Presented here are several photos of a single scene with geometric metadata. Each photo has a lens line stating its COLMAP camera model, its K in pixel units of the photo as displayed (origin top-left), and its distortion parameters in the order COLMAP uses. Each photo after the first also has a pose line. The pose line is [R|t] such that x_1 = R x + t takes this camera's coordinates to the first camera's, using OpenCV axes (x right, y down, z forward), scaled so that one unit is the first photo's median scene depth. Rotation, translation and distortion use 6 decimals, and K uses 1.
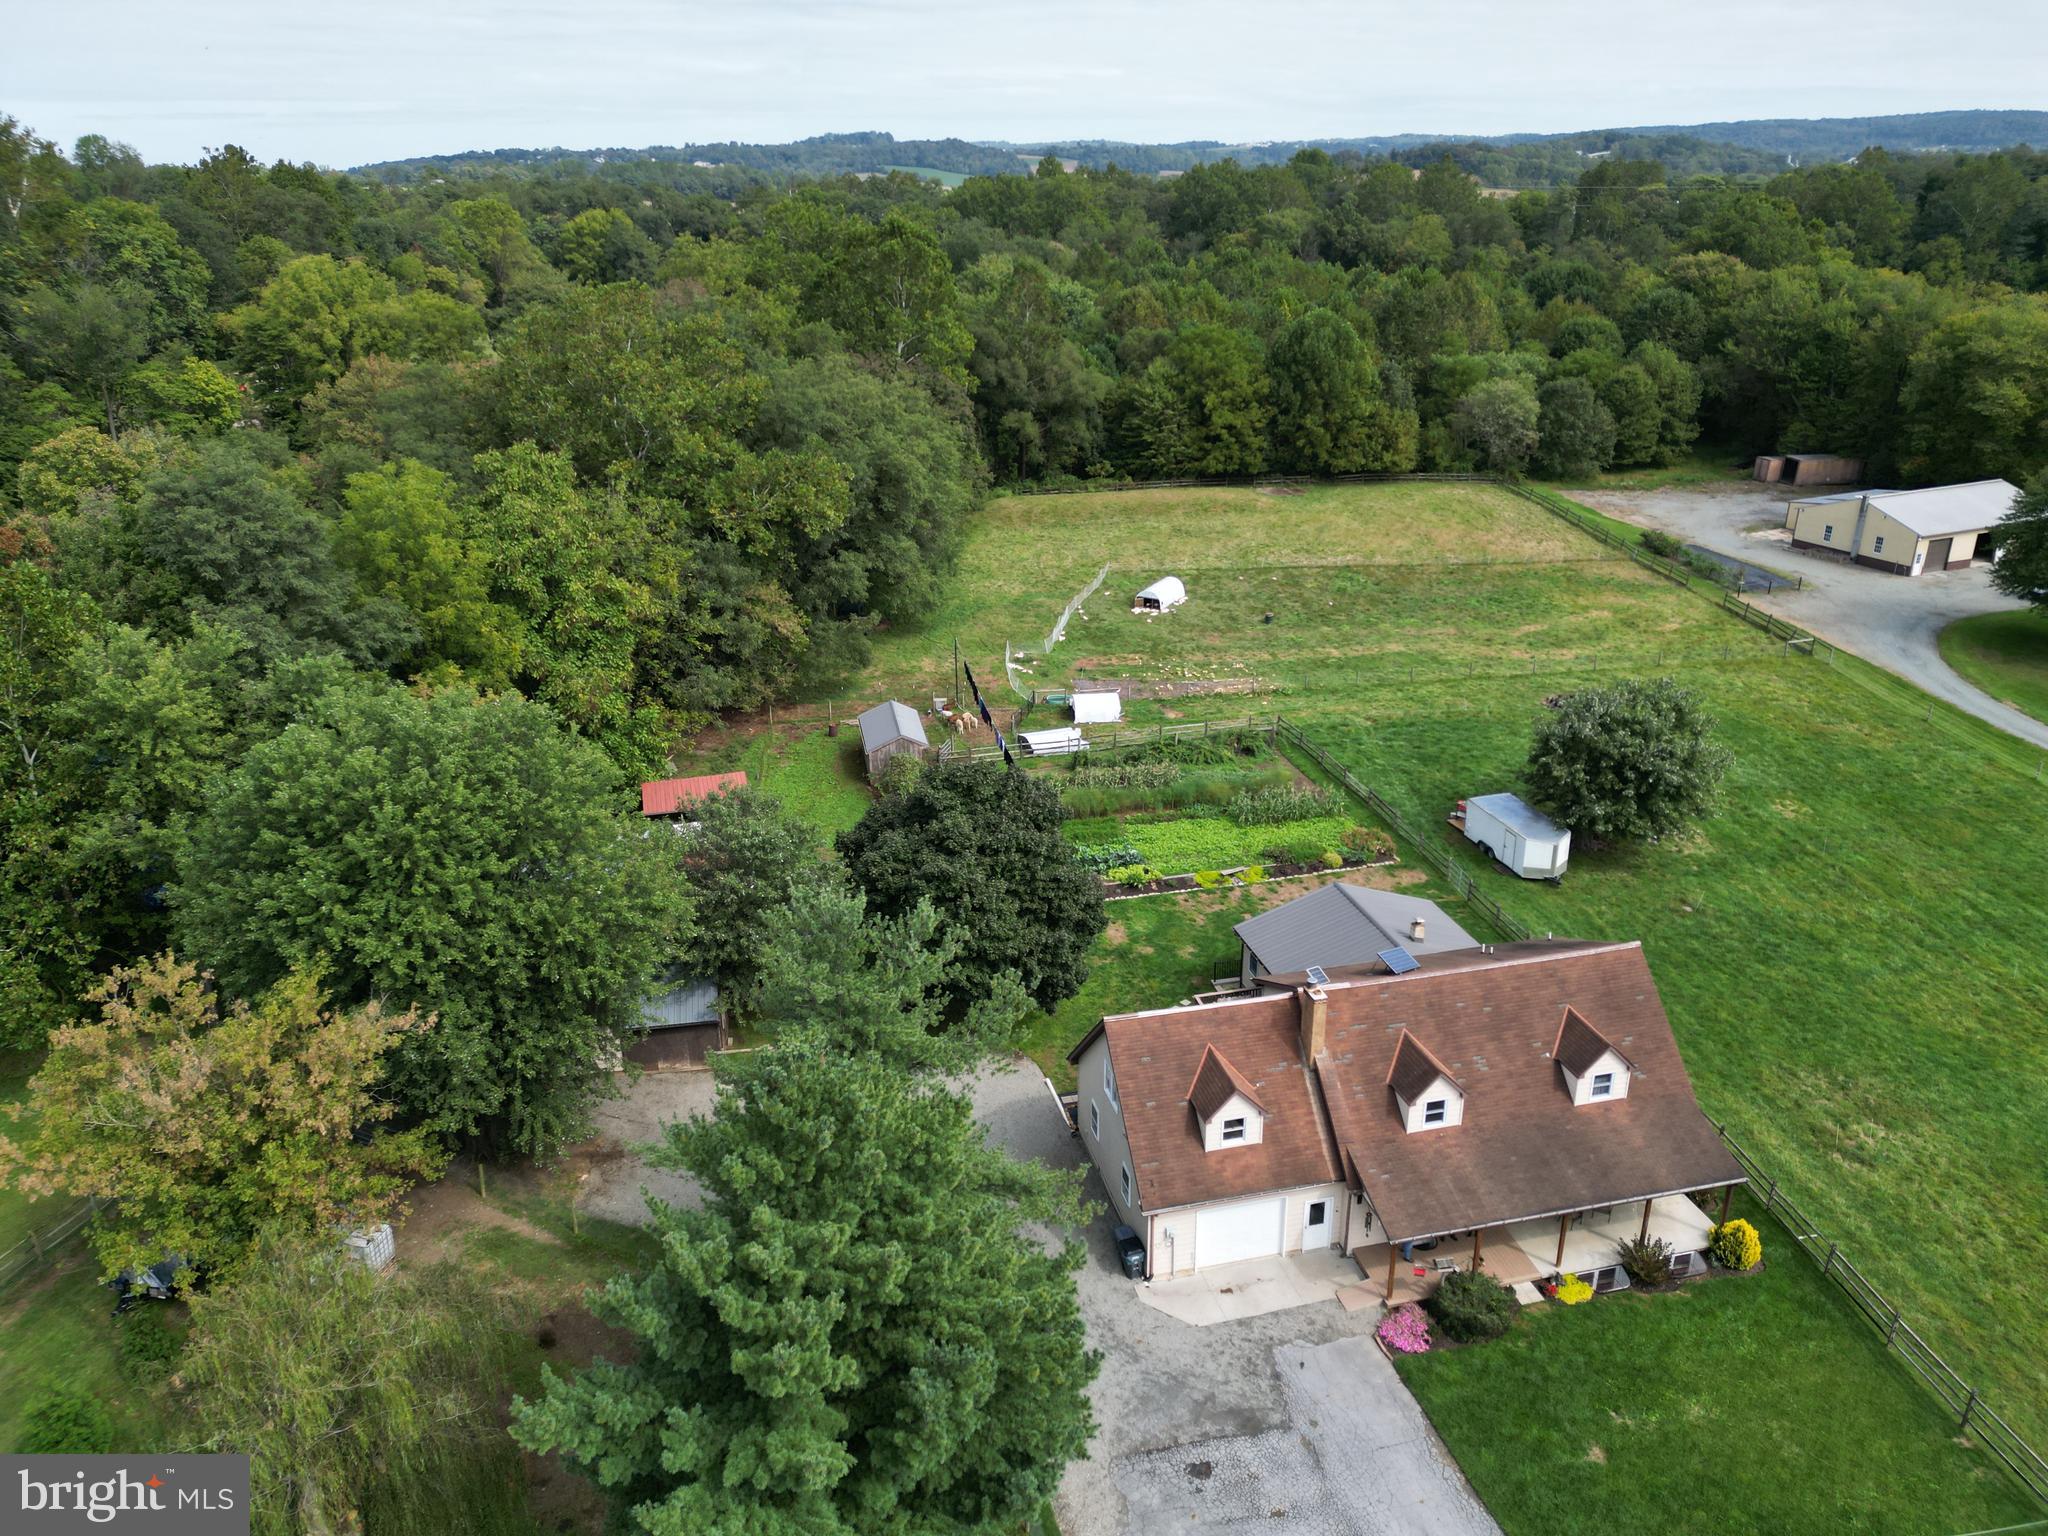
lens RADIAL K [[1422.4, 0, 1024.0], [0, 1422.4, 768.0], [0, 0, 1]] dist [0.082223, -0.079985]
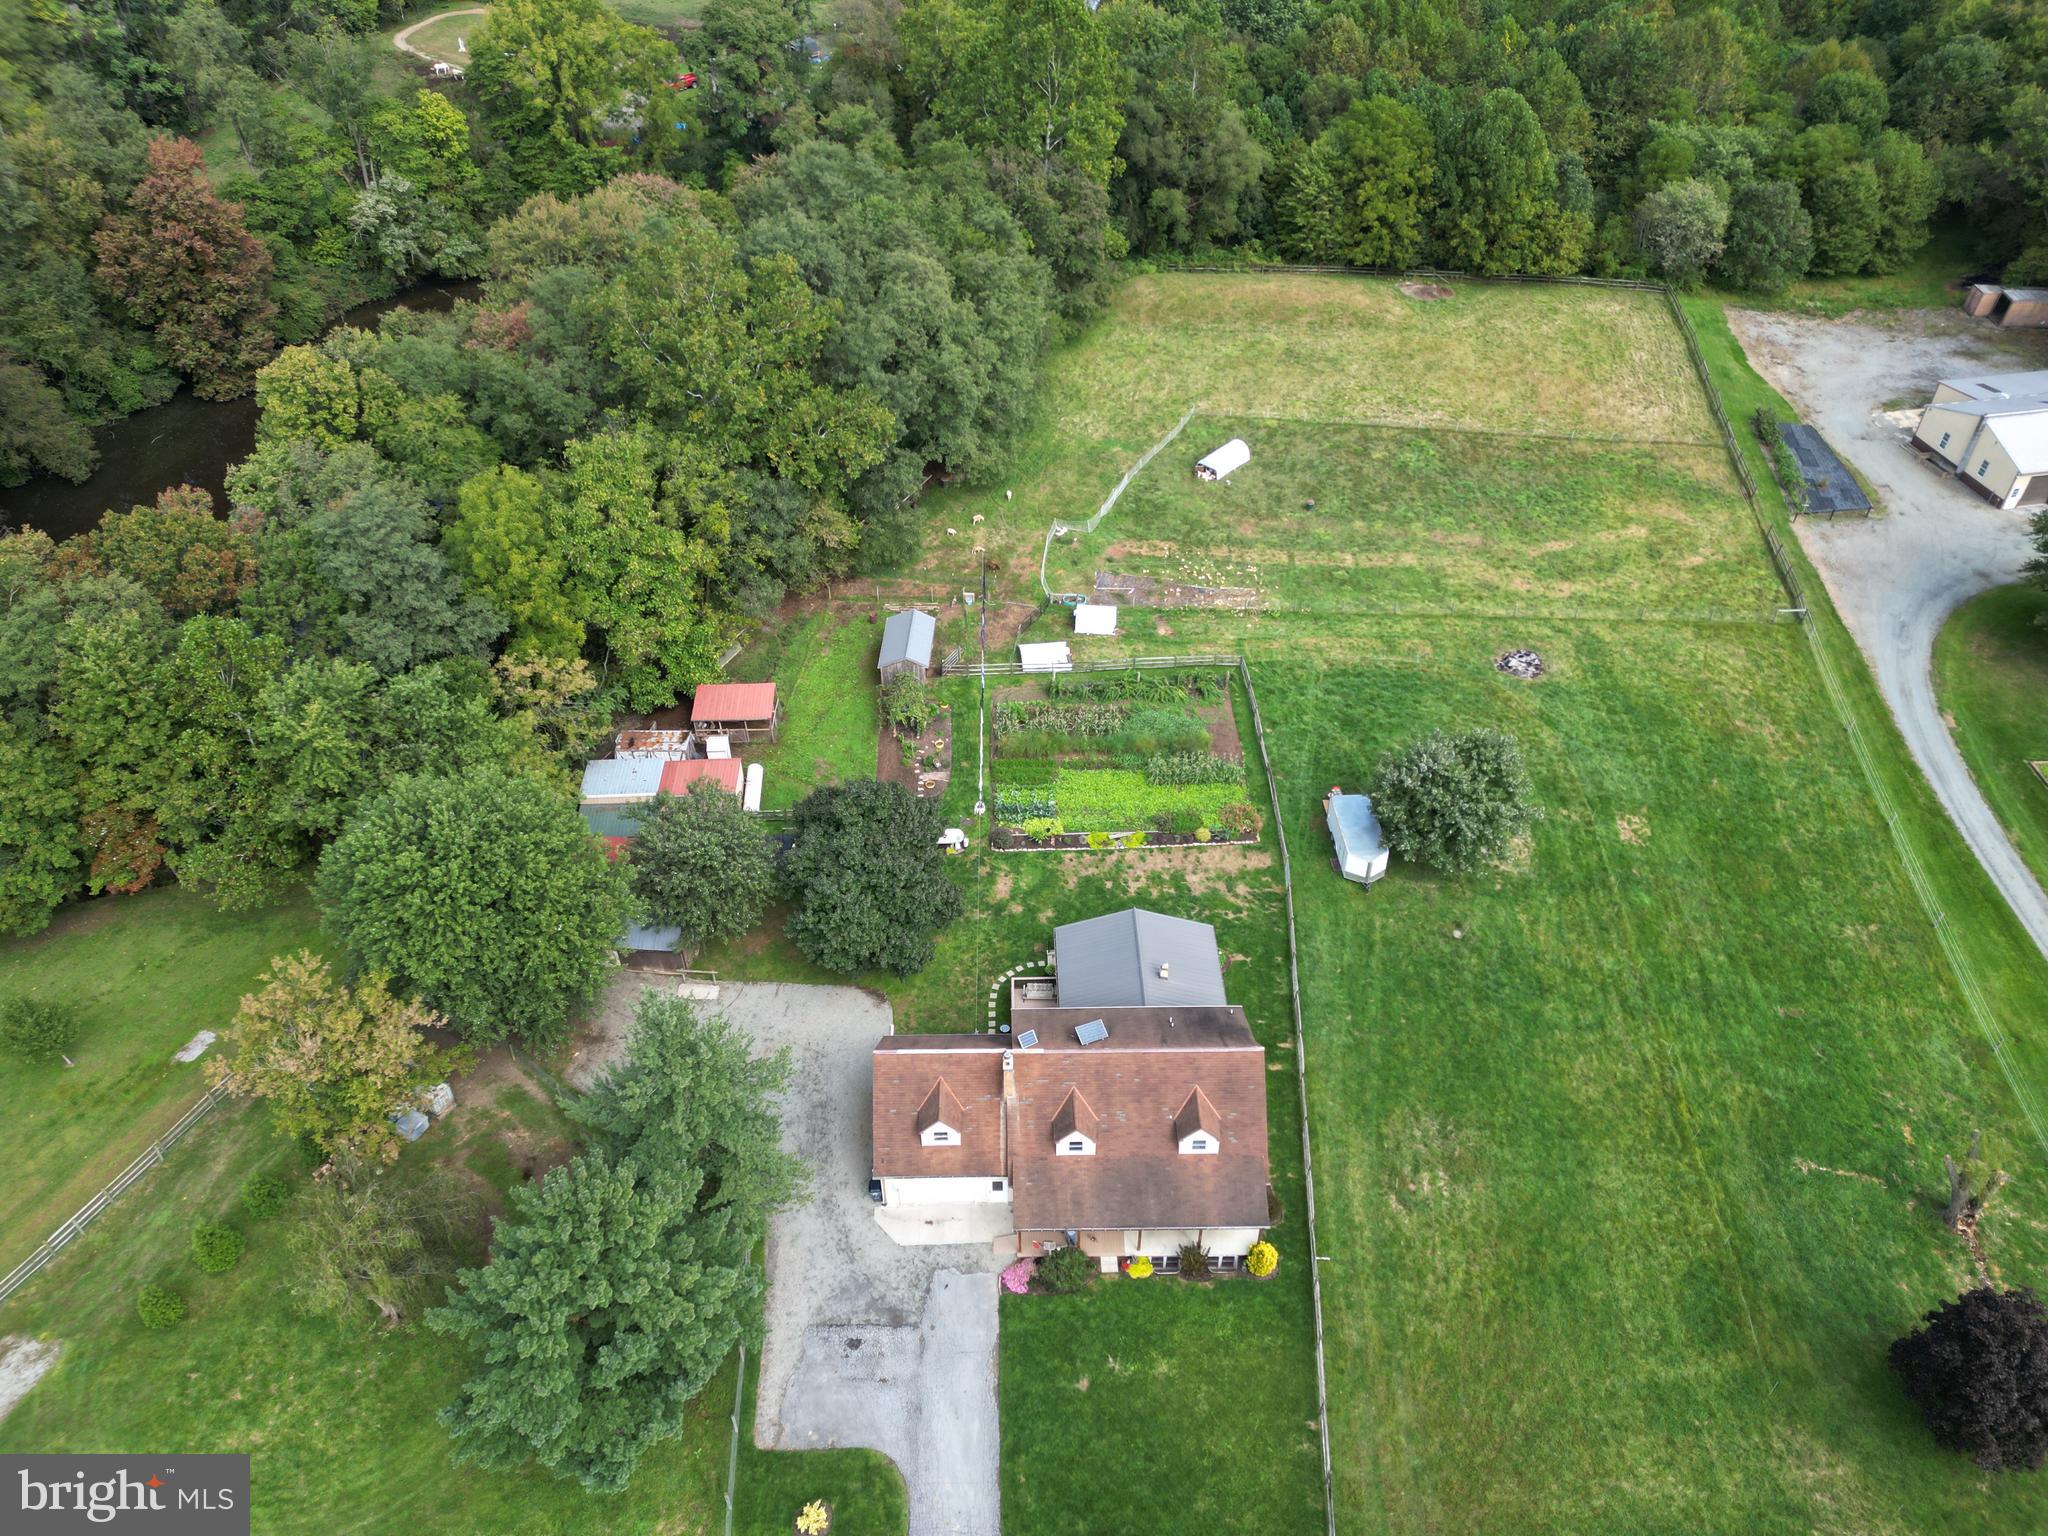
lens RADIAL K [[1422.4, 0, 1024.0], [0, 1422.4, 768.0], [0, 0, 1]] dist [0.082223, -0.079985]
pose [[0.974524, 0.152391, -0.164562, 0.176834], [-0.092068, 0.940857, 0.326053, -0.262606], [0.204517, -0.302596, 0.930918, -0.124338]]
